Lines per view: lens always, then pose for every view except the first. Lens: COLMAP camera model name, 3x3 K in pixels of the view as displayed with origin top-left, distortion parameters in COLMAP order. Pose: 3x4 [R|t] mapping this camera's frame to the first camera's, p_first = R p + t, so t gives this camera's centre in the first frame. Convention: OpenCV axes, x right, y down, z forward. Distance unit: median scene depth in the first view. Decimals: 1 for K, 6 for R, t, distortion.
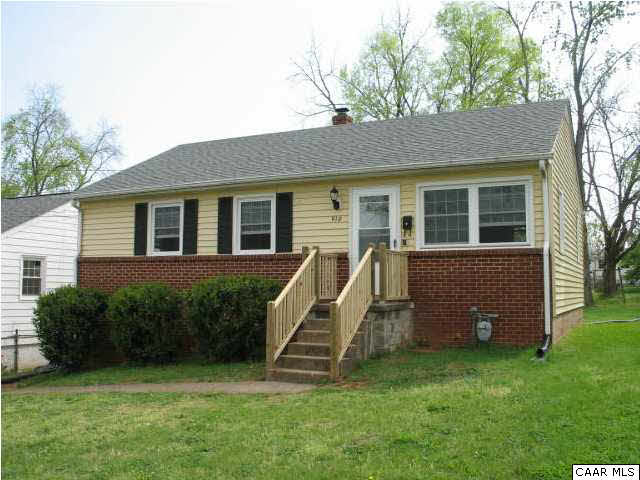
lens RADIAL K [[650.1, 0, 320.0], [0, 650.1, 240.0], [0, 0, 1]] dist [-0.199325, 0.264788]
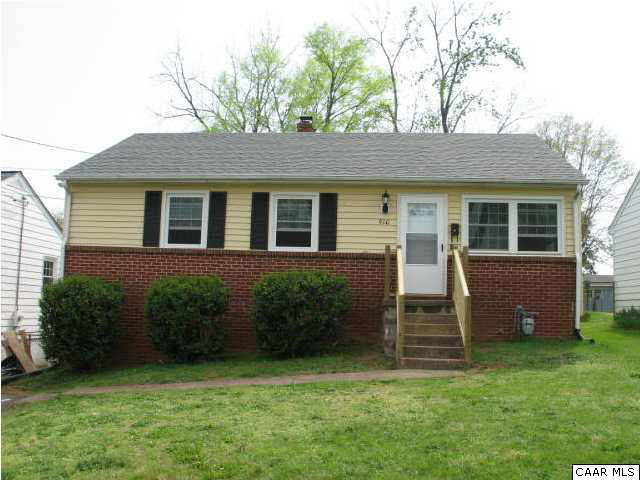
lens RADIAL K [[650.1, 0, 320.0], [0, 650.1, 240.0], [0, 0, 1]] dist [-0.199325, 0.264788]
pose [[0.932844, 0.059925, 0.355261, -0.427022], [-0.052152, 0.998145, -0.031424, 0.034472], [-0.356485, 0.010786, 0.934239, 0.042620]]
